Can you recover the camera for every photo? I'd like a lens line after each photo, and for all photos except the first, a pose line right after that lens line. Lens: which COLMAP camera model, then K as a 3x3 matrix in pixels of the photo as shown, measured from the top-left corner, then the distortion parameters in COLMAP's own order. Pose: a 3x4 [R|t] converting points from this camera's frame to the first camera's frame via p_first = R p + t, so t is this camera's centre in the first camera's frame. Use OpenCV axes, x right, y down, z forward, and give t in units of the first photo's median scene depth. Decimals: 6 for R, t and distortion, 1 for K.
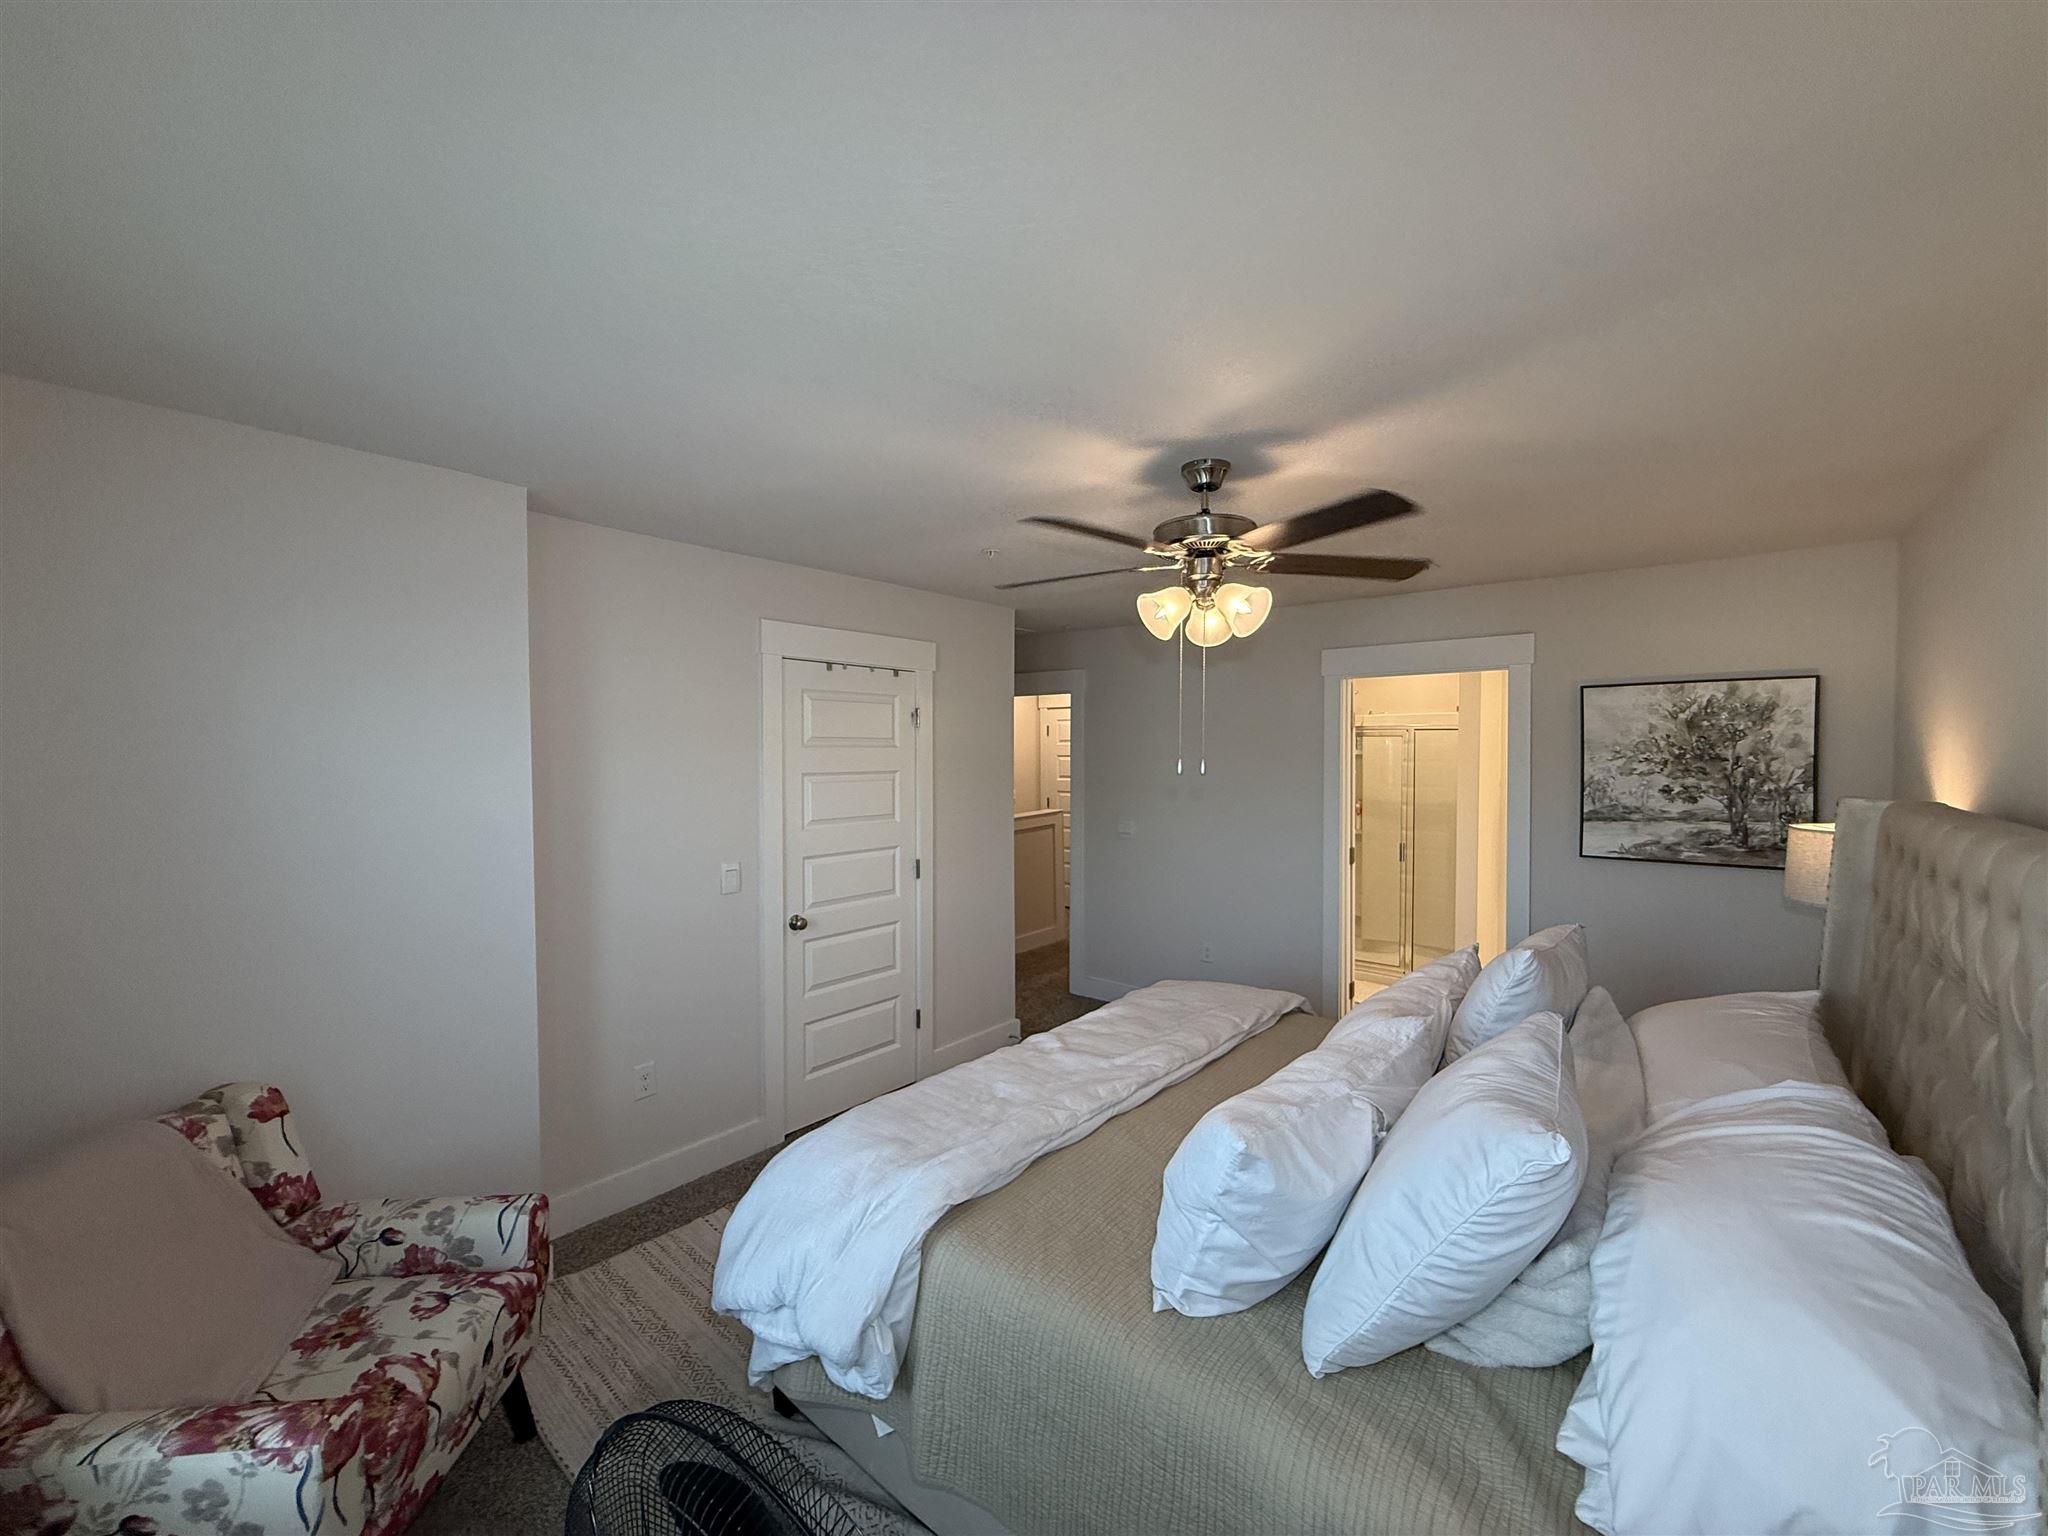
lens RADIAL K [[809.1, 0, 1024.0], [0, 809.1, 768.0], [0, 0, 1]] dist [-0.001948, -0.000094]
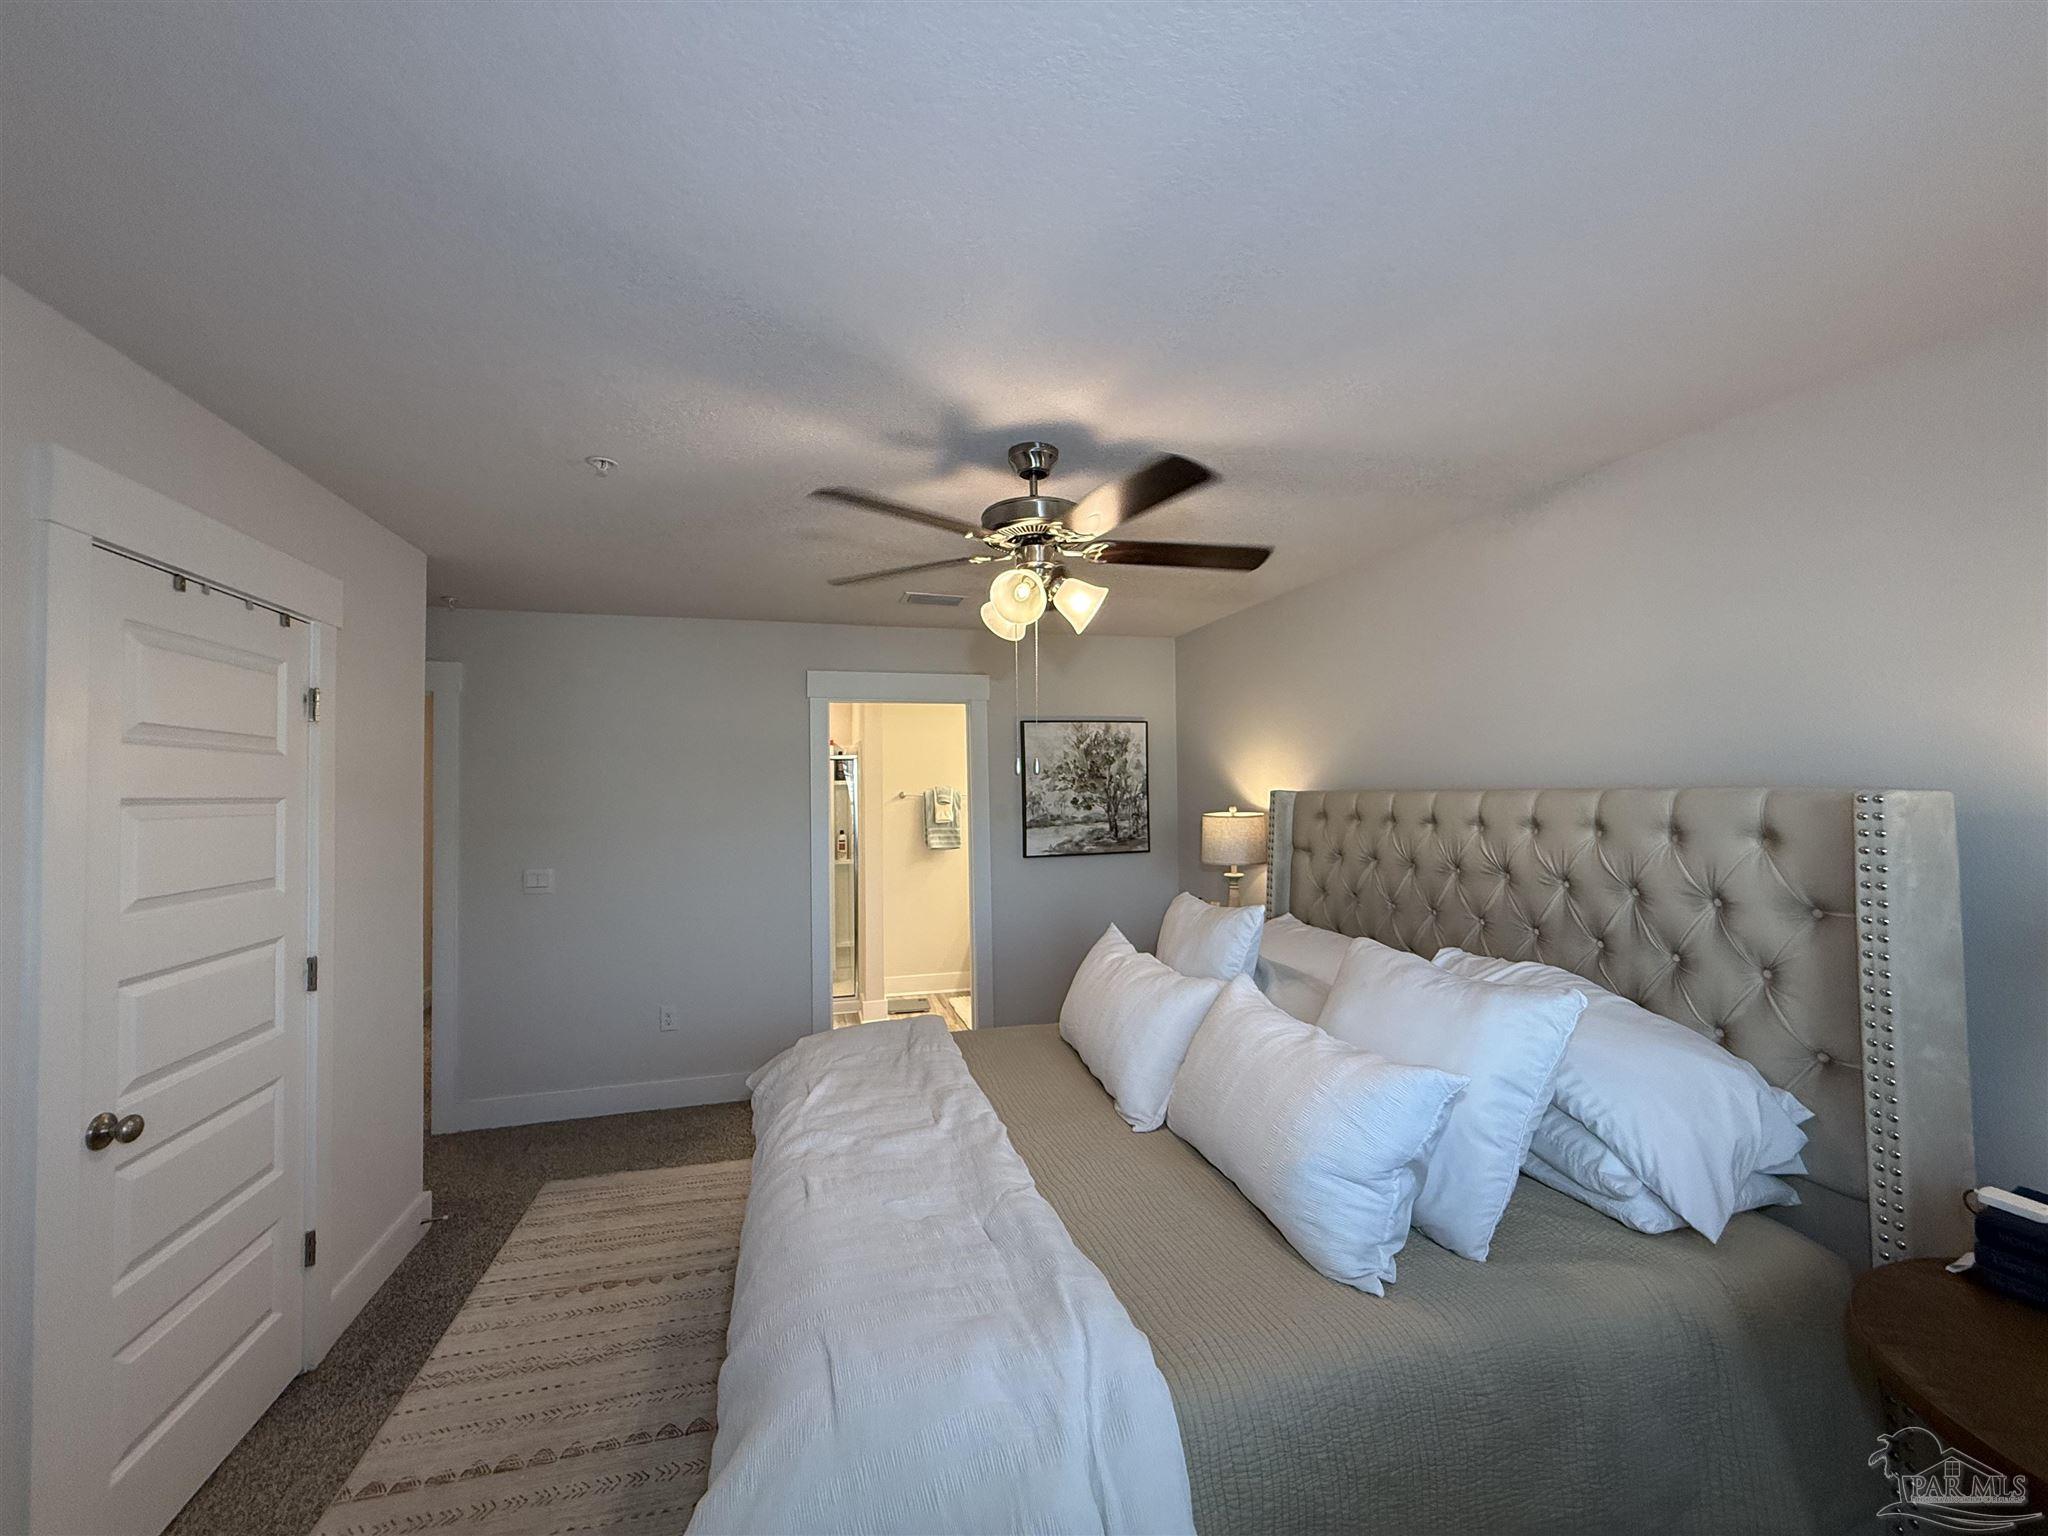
lens RADIAL K [[809.1, 0, 1024.0], [0, 809.1, 768.0], [0, 0, 1]] dist [-0.001948, -0.000094]
pose [[0.566741, 0.015444, 0.823752, -0.361595], [0.032842, 0.998606, -0.041318, 0.025449], [-0.823242, 0.050470, 0.565443, 0.312986]]
